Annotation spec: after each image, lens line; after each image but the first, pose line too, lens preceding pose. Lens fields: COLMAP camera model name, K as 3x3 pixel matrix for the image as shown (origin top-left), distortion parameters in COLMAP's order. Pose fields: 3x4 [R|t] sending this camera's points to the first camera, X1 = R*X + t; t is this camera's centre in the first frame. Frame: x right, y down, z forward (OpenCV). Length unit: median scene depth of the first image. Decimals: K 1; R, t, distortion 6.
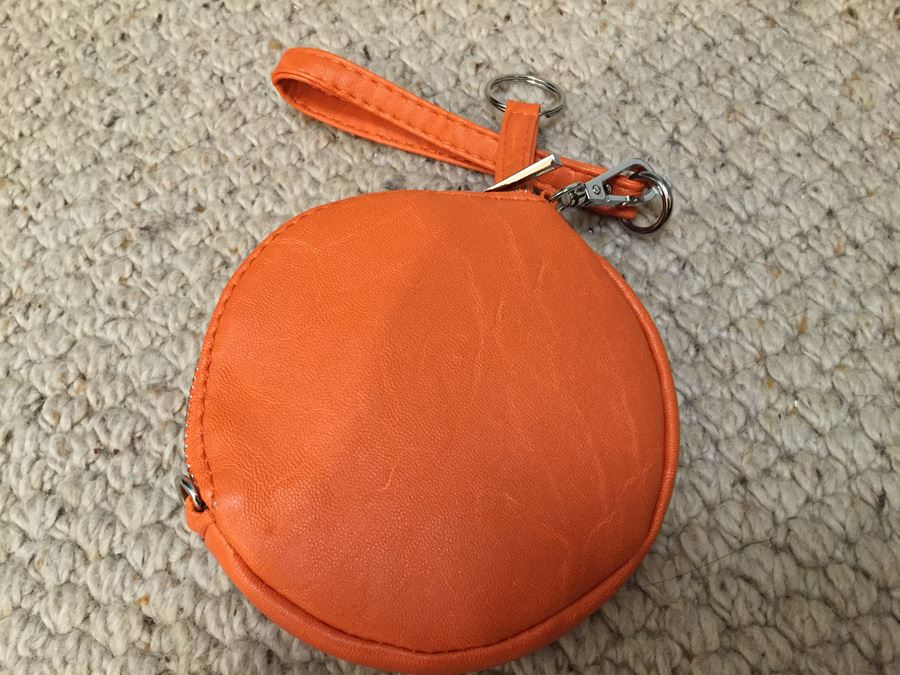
lens RADIAL K [[762.1, 0, 450.0], [0, 762.1, 337.5], [0, 0, 1]] dist [0.082616, -0.131455]
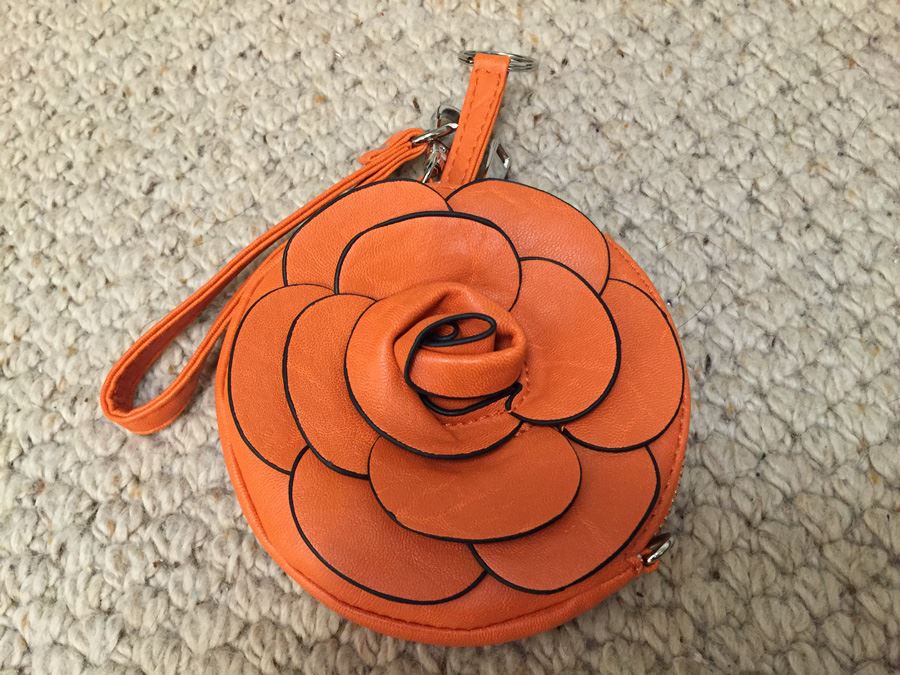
lens RADIAL K [[762.1, 0, 450.0], [0, 762.1, 337.5], [0, 0, 1]] dist [0.082616, -0.131455]
pose [[0.999753, -0.020626, -0.008254, -0.072265], [0.020867, 0.999327, 0.030176, -0.124794], [0.007626, -0.030341, 0.999511, 0.059880]]
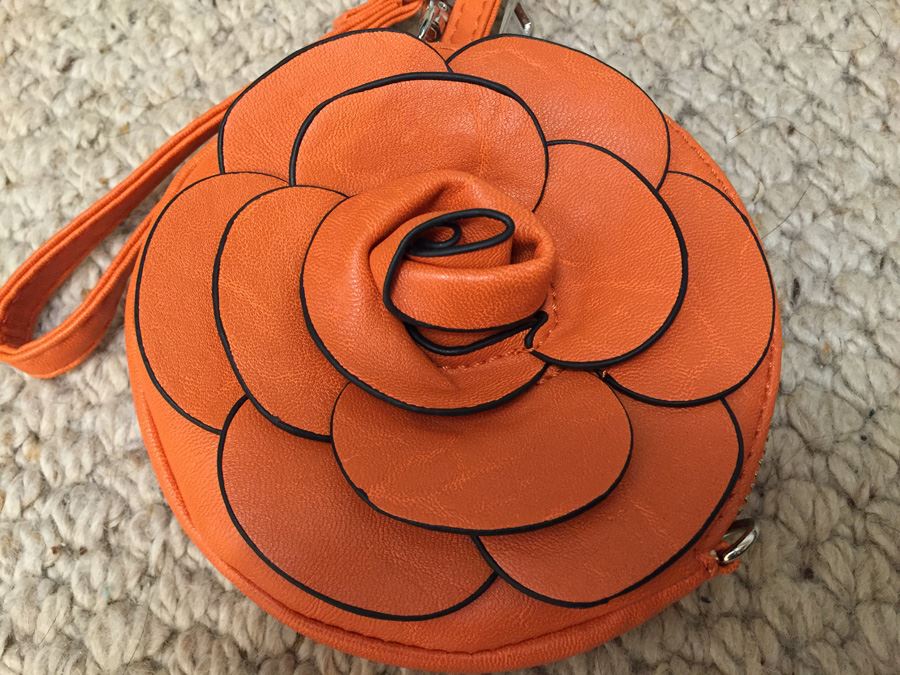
lens RADIAL K [[772.3, 0, 451.1], [0, 772.3, 334.6], [0, 0, 1]] dist [0.070118, -0.127631]
pose [[0.999760, -0.013021, -0.017593, -0.068128], [0.014492, 0.996168, 0.086255, -0.087494], [0.016403, -0.086489, 0.996118, 0.260729]]
